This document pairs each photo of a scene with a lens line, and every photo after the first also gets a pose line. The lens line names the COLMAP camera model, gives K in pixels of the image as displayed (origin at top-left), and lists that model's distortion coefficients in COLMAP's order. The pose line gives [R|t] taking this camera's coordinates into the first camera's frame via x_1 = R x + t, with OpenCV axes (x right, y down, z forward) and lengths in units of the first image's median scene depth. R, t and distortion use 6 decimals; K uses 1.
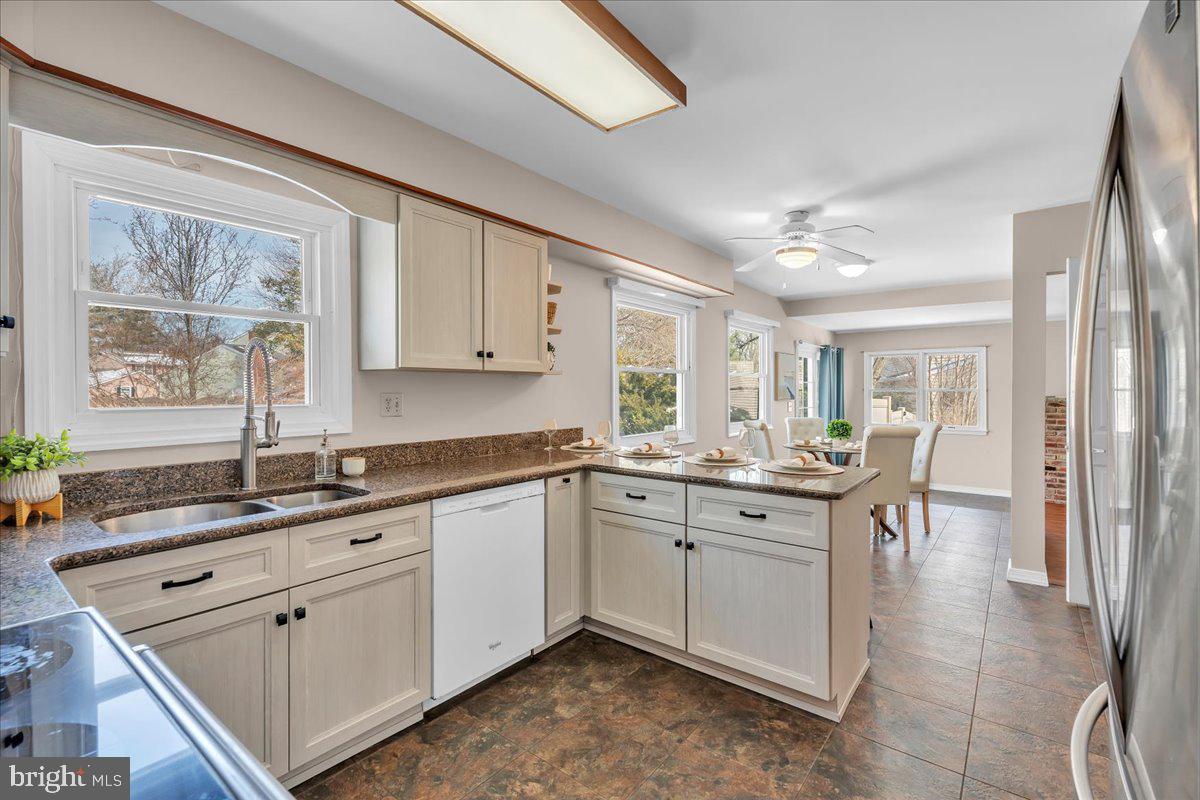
lens RADIAL K [[538.9, 0, 601.9], [0, 538.9, 393.7], [0, 0, 1]] dist [0.001881, 0.000521]
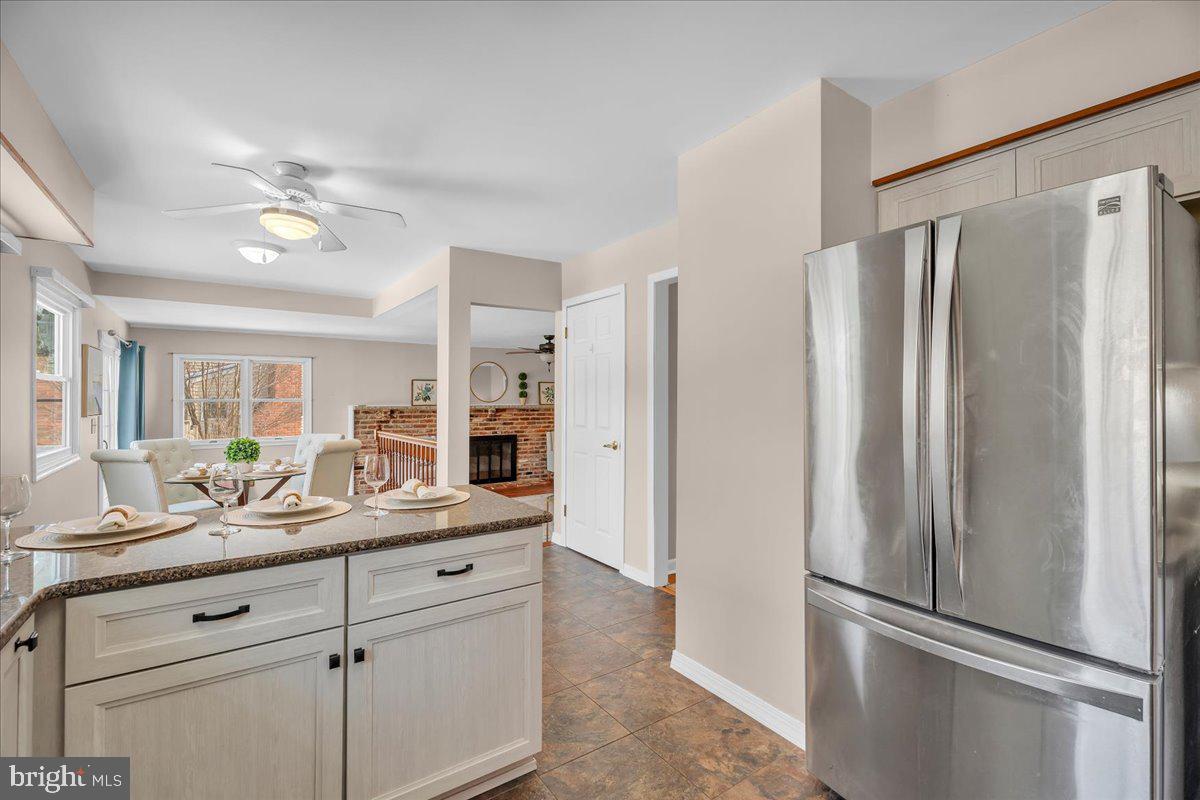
lens RADIAL K [[530.1, 0, 600.0], [0, 530.1, 400.0], [0, 0, 1]] dist [0.001940, 0.000259]
pose [[0.292967, -0.003290, 0.956117, -0.133380], [0.010051, 0.999949, 0.000361, -0.002369], [-0.956070, 0.009504, 0.292986, 0.223885]]
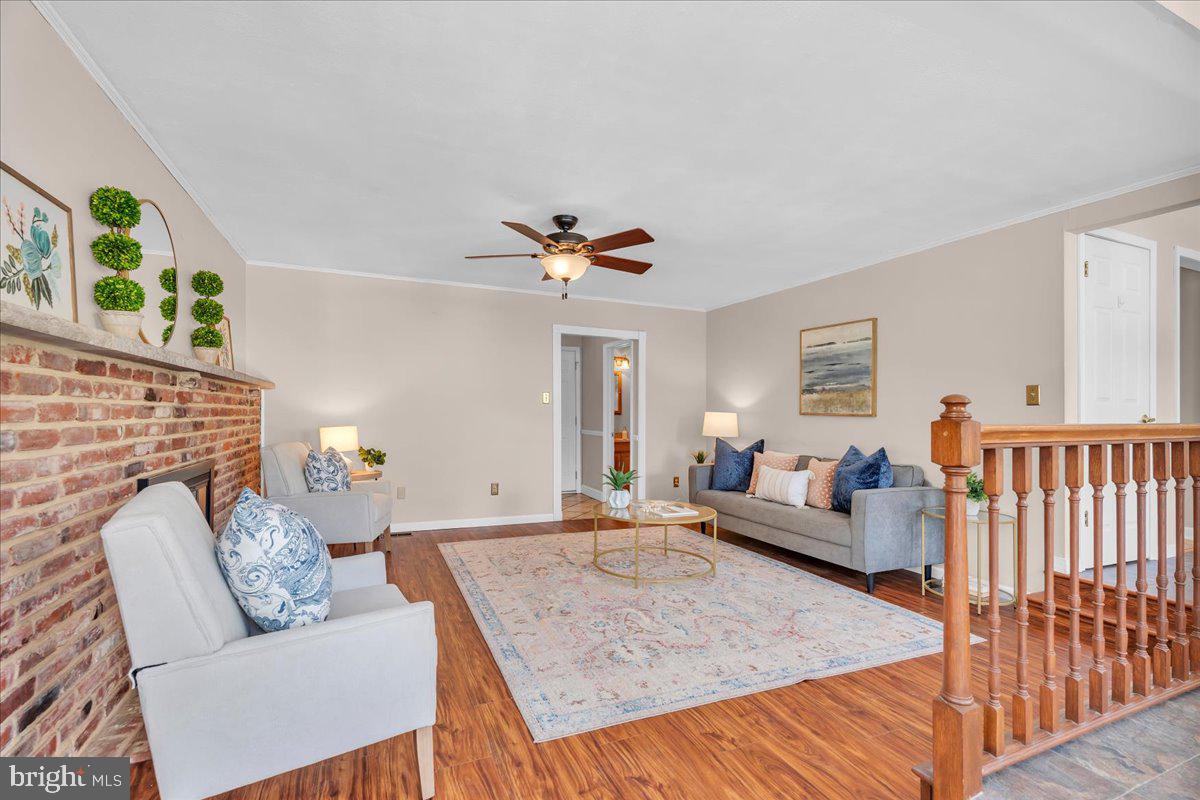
lens RADIAL K [[536.4, 0, 601.9], [0, 536.4, 411.5], [0, 0, 1]] dist [0.000893, 0.000105]
pose [[-0.873305, -0.011553, 0.487037, 0.802365], [-0.008157, 0.999925, 0.009093, 0.049485], [-0.487106, 0.003969, -0.873334, 1.282430]]
